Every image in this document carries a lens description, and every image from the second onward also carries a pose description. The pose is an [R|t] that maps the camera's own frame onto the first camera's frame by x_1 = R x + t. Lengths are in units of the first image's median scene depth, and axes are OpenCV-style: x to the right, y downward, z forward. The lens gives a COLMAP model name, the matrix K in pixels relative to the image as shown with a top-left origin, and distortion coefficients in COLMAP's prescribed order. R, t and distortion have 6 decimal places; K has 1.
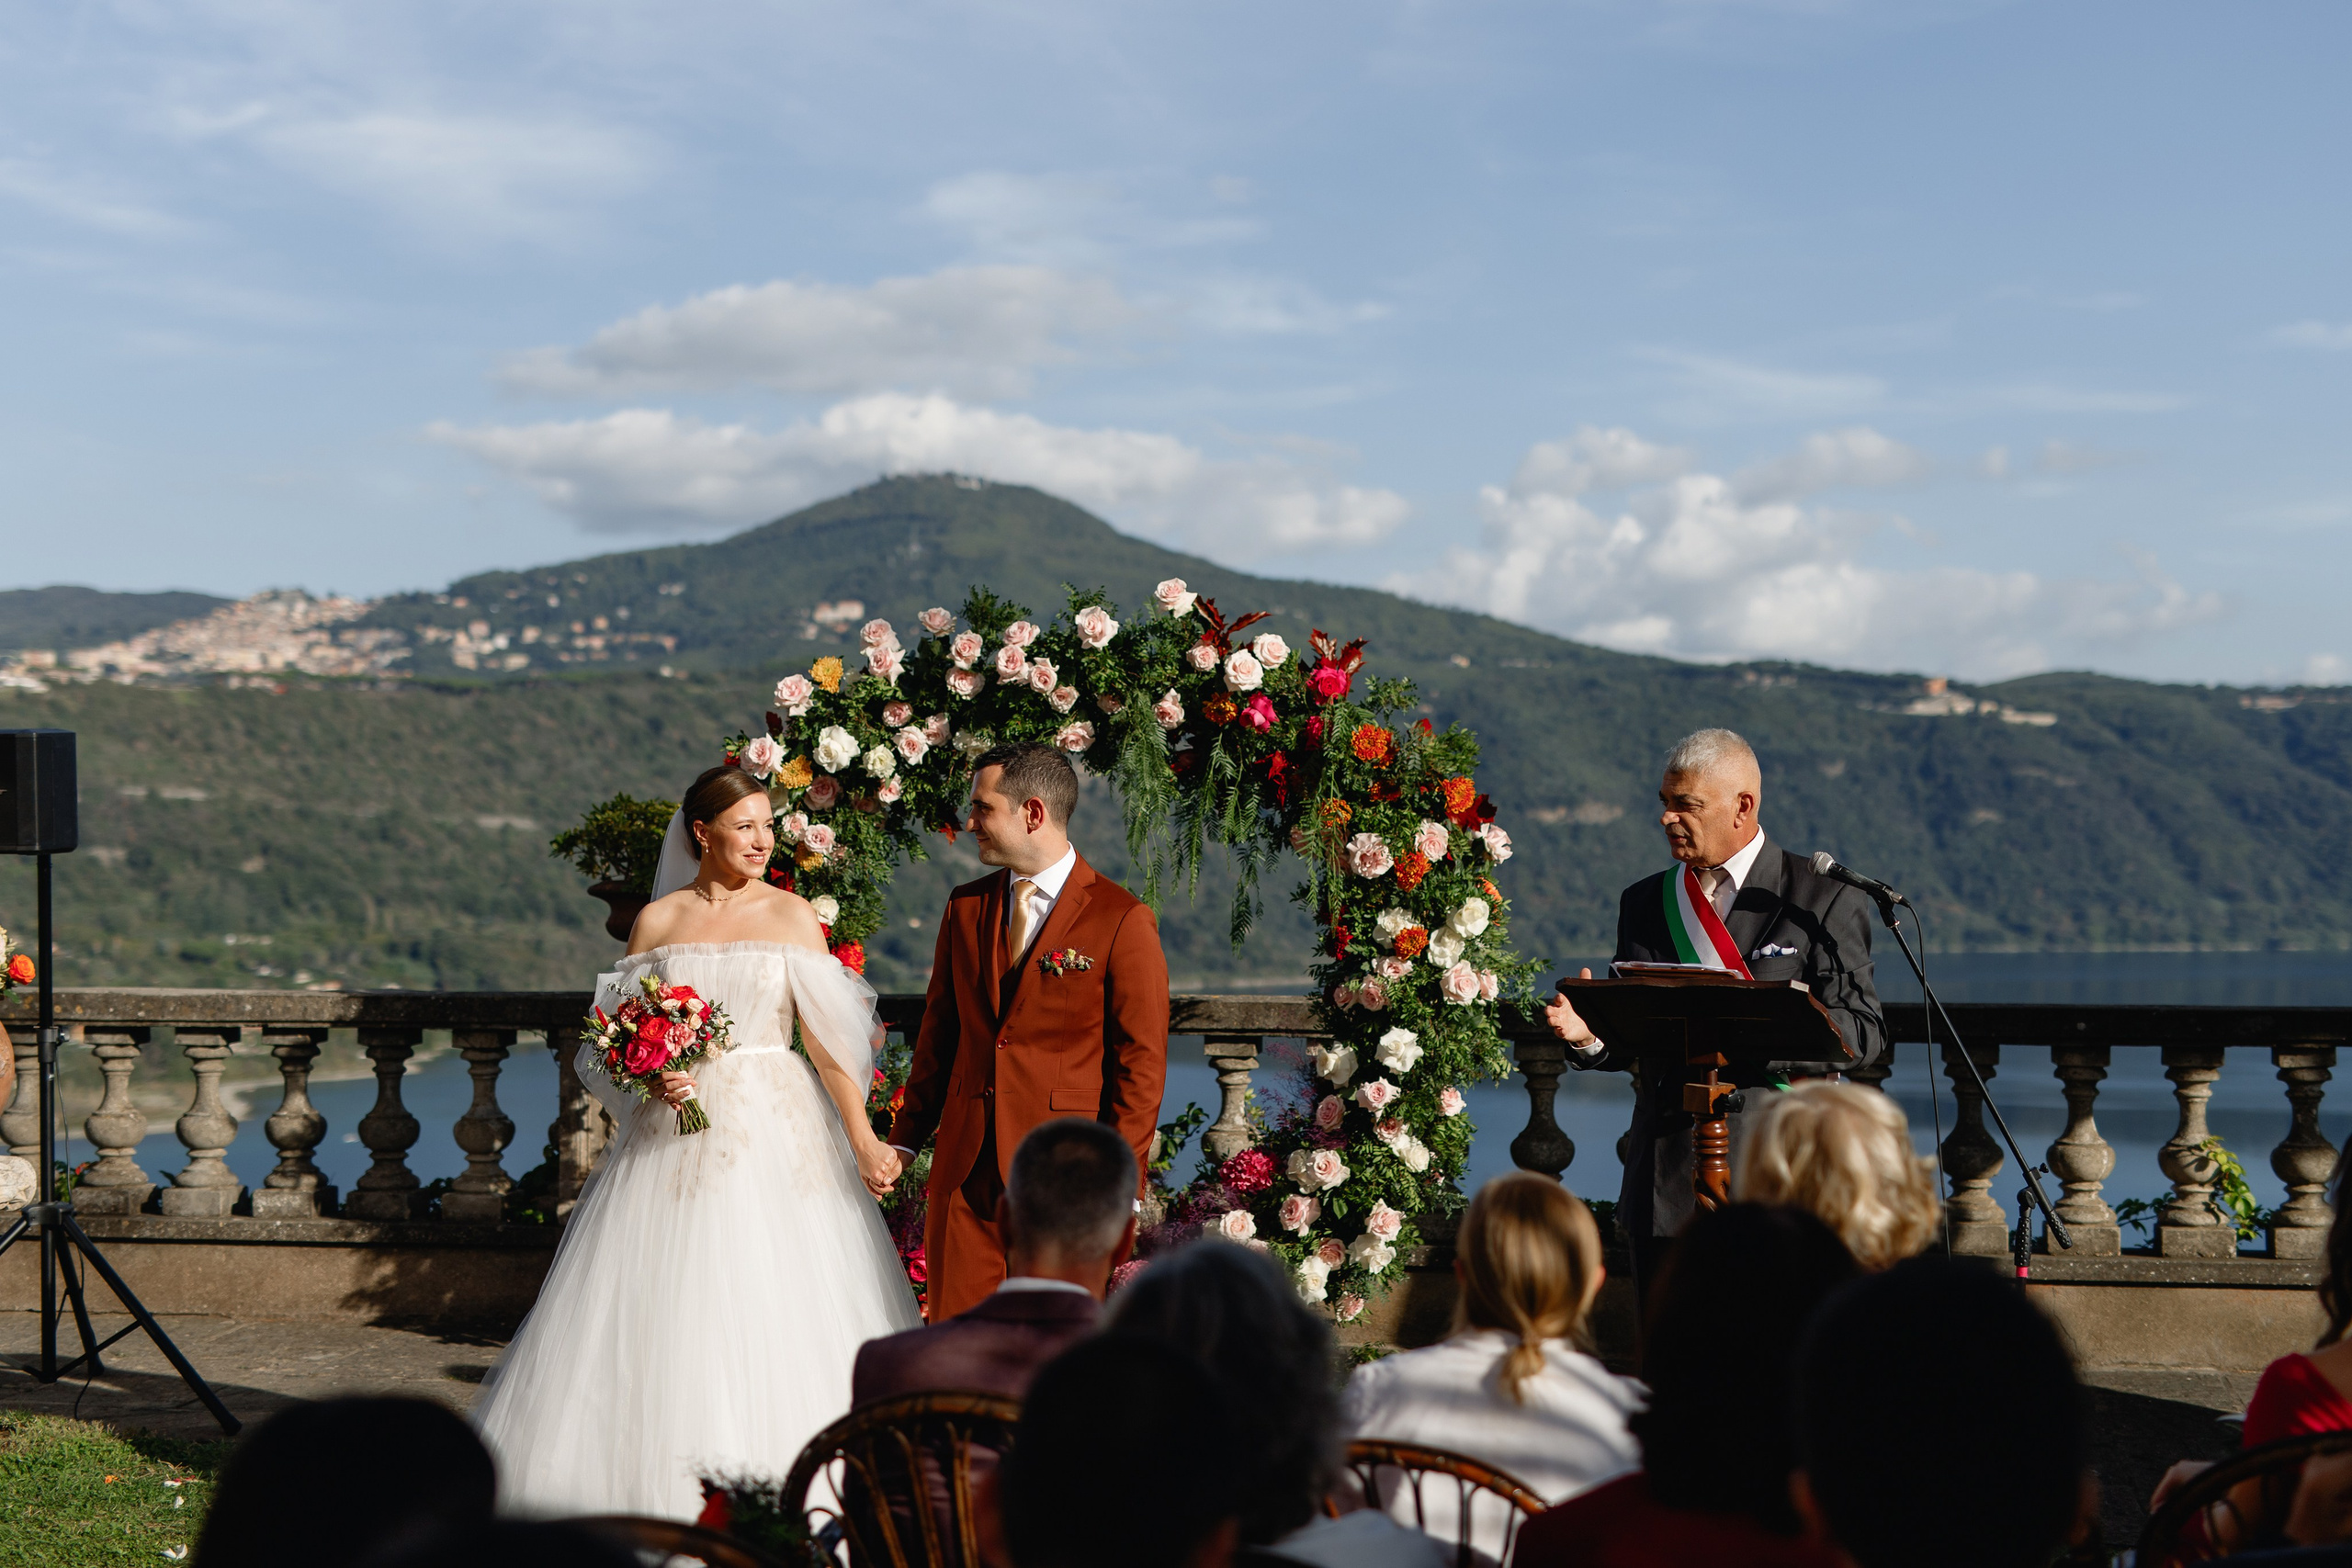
lens RADIAL K [[3345.4, 0, 1176.0], [0, 3345.4, 784.0], [0, 0, 1]] dist [0.014311, -0.016180]
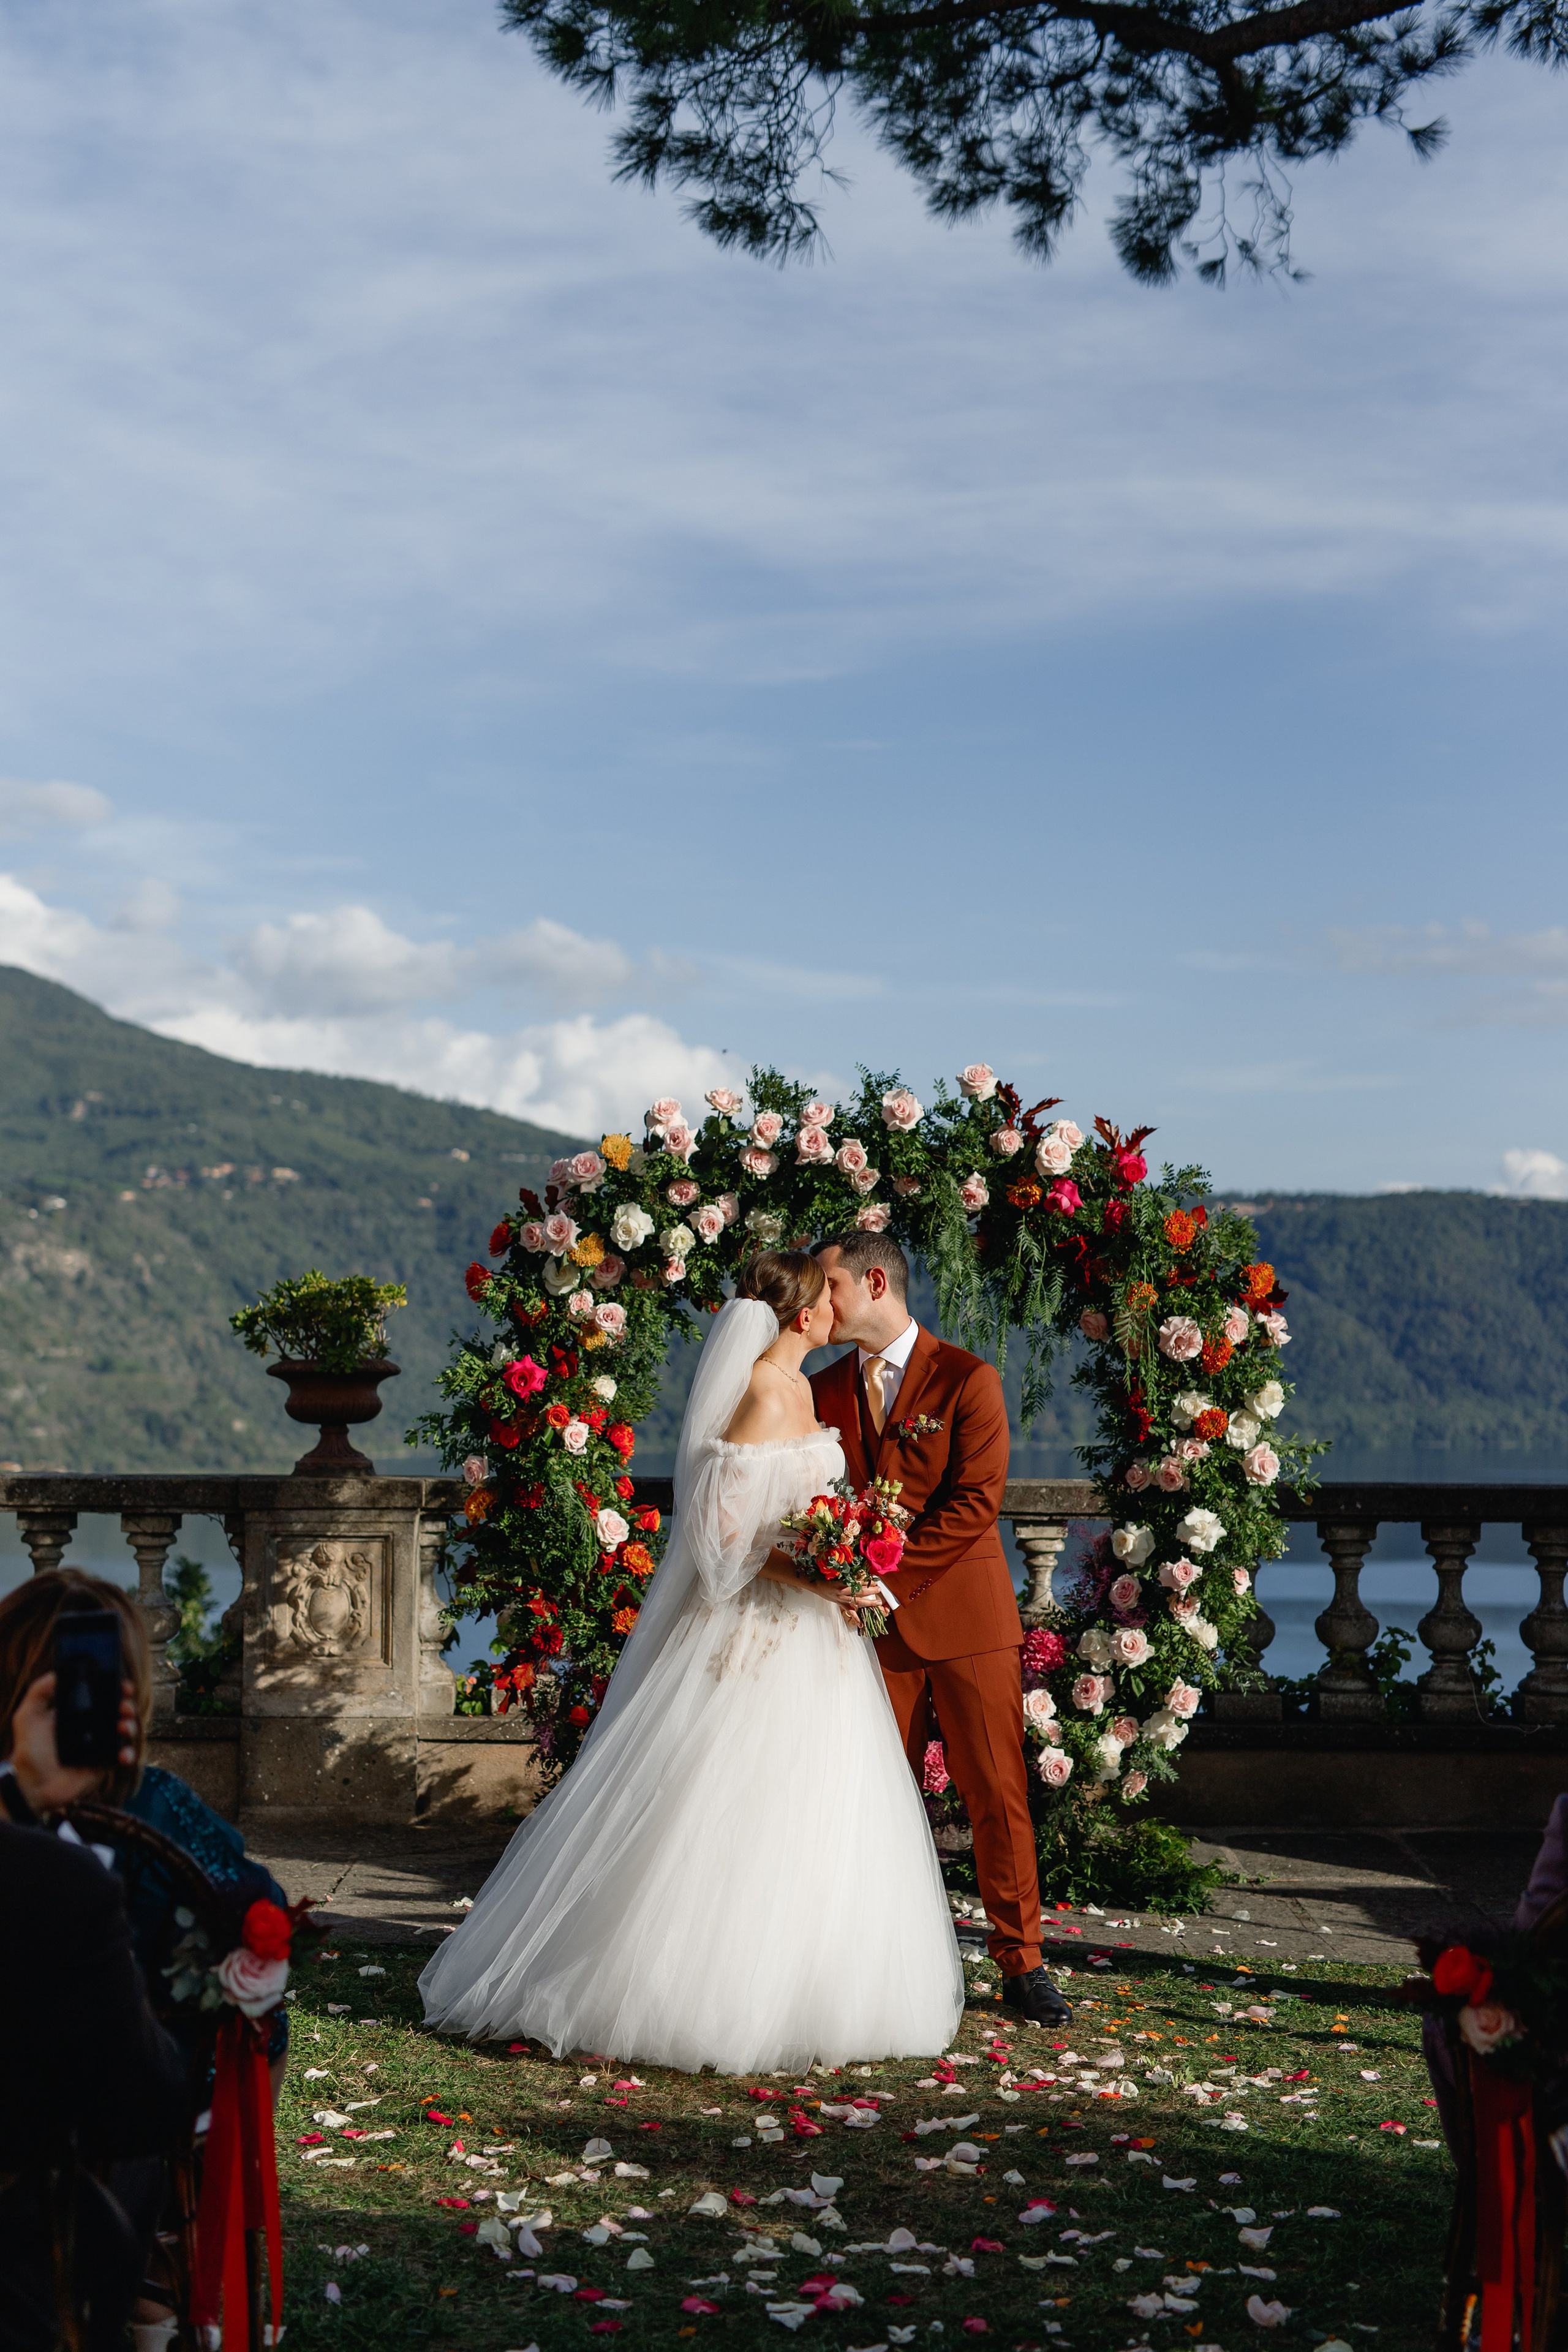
lens RADIAL K [[3374.6, 0, 784.0], [0, 3374.6, 1176.0], [0, 0, 1]] dist [-0.018539, -0.026320]
pose [[0.982770, 0.016709, 0.184076, -0.244312], [-0.011072, 0.999439, -0.031610, 0.005611], [-0.184501, 0.029028, 0.982404, 0.010942]]
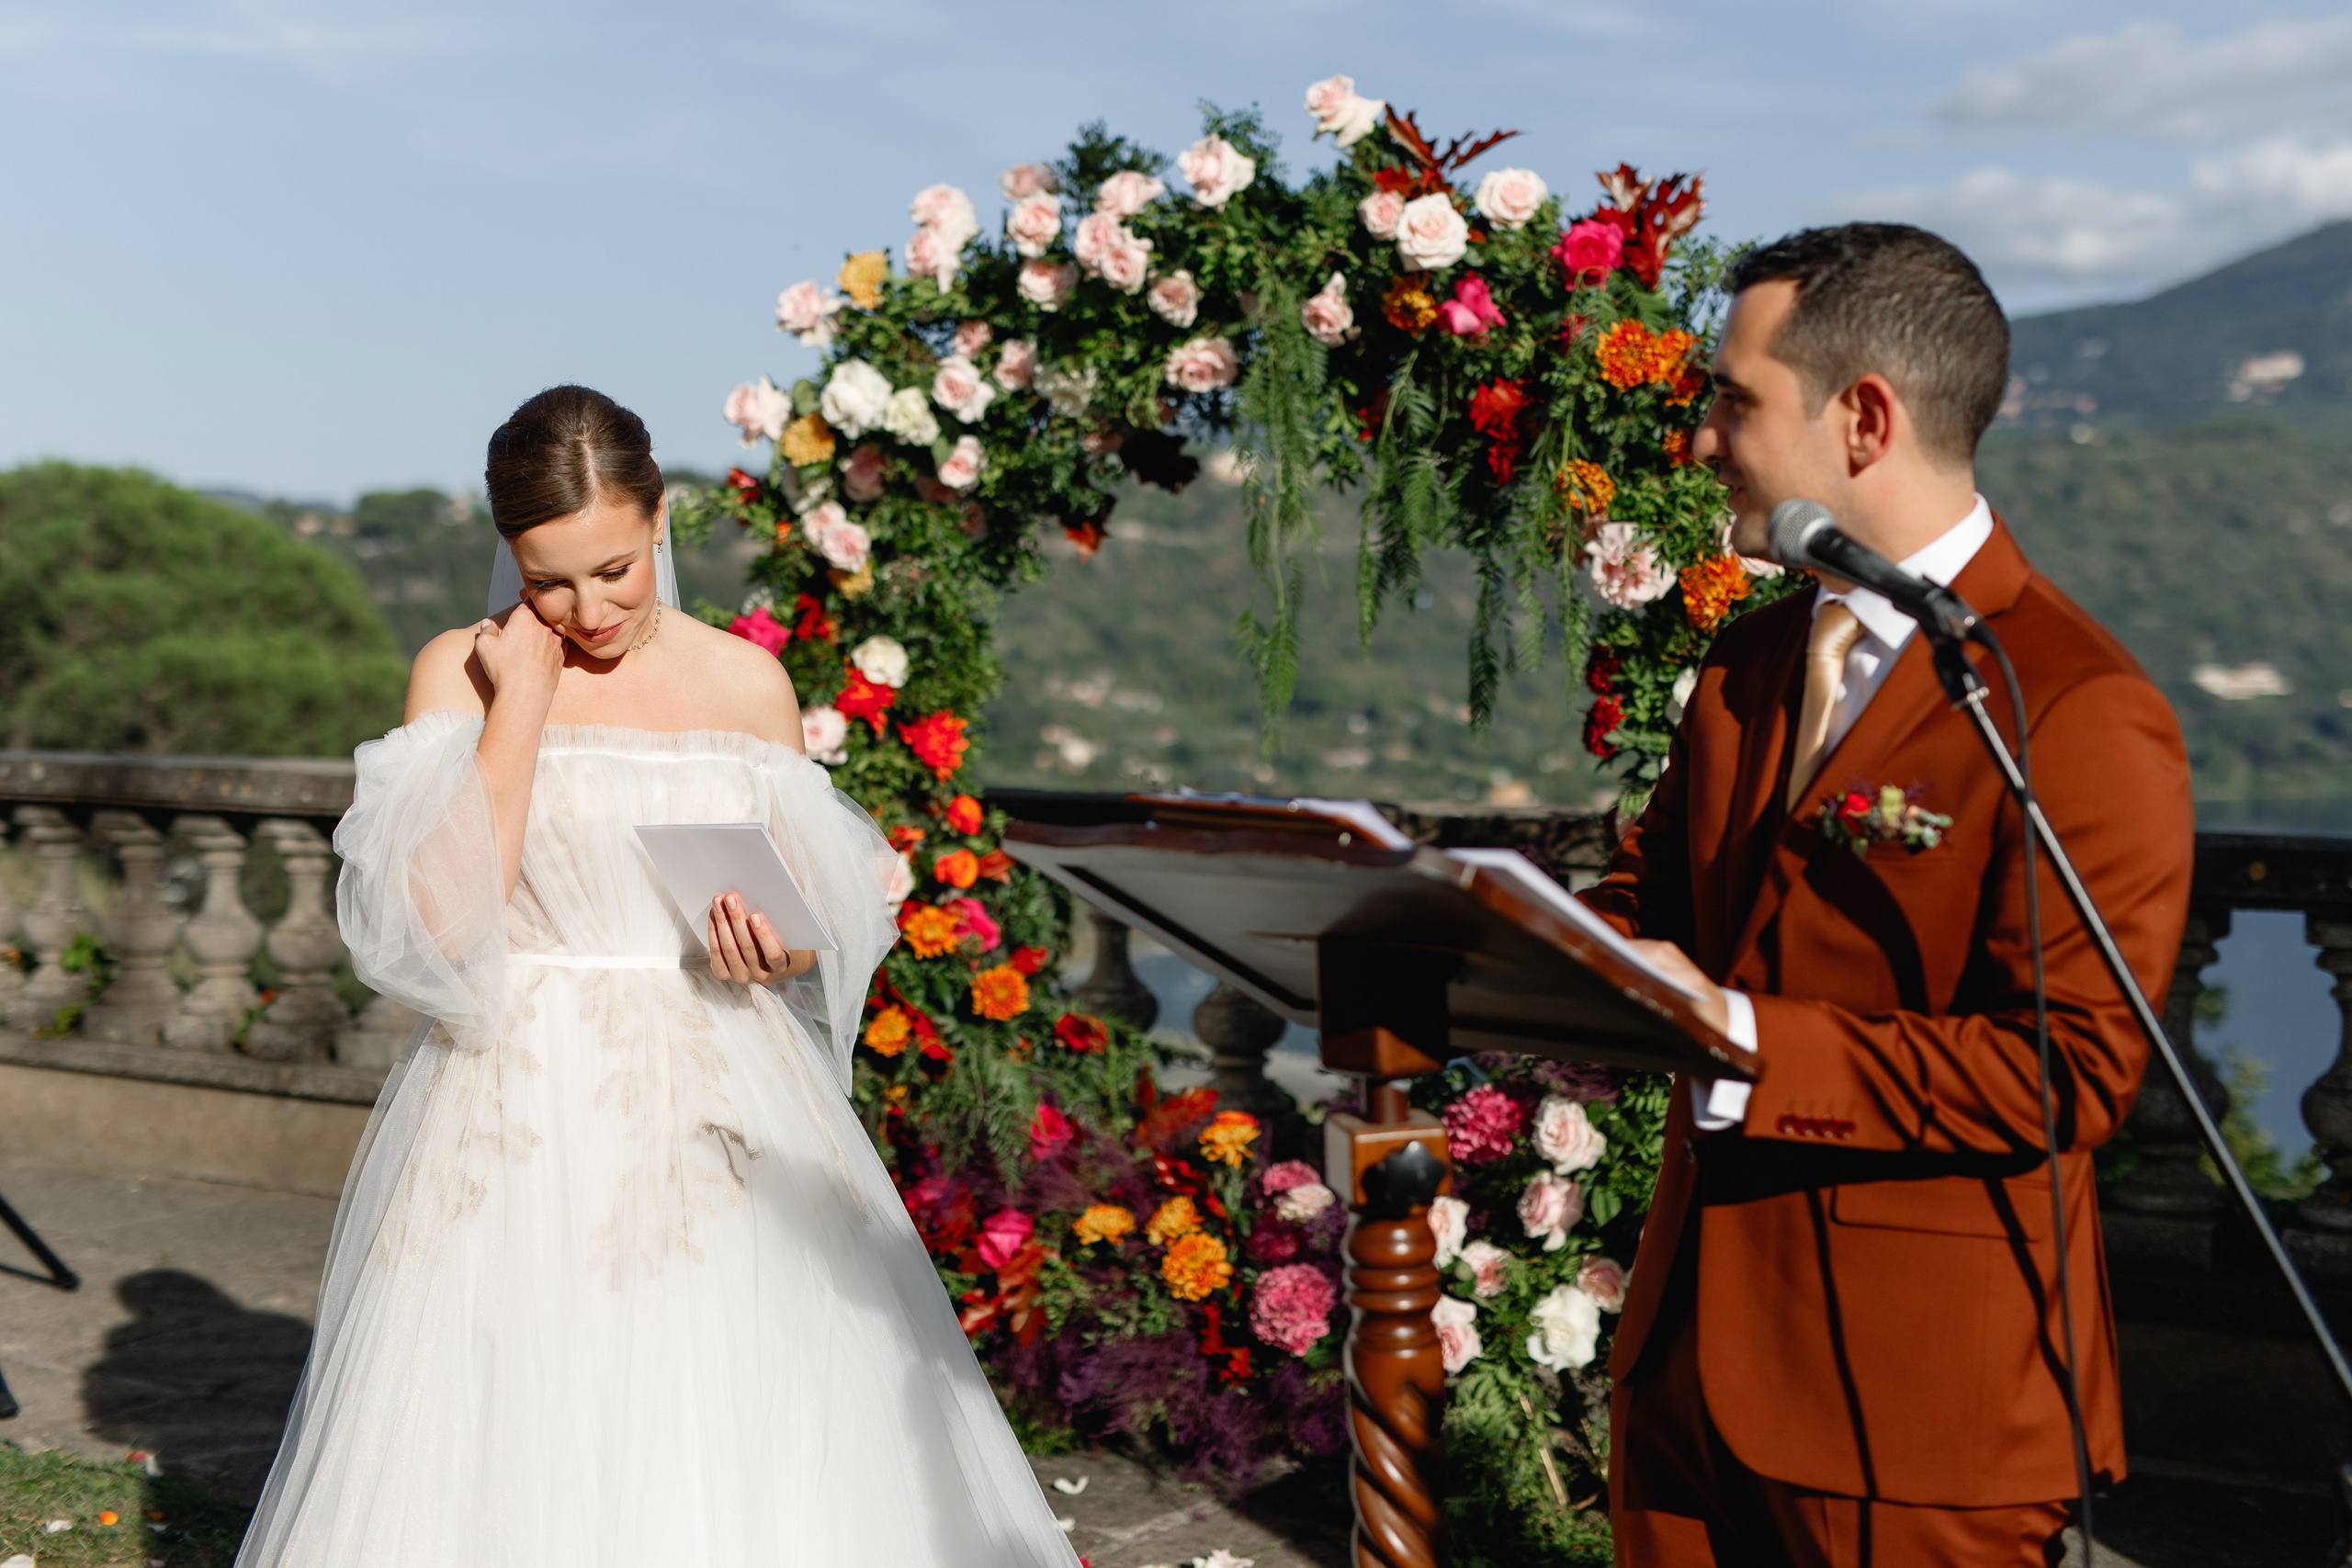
lens RADIAL K [[3345.4, 0, 1176.0], [0, 3345.4, 784.0], [0, 0, 1]] dist [0.014311, -0.016180]
pose [[0.913504, 0.021849, -0.406242, 0.205058], [0.005991, 0.997726, 0.067131, 0.019405], [0.406785, -0.063758, 0.911296, 0.465717]]
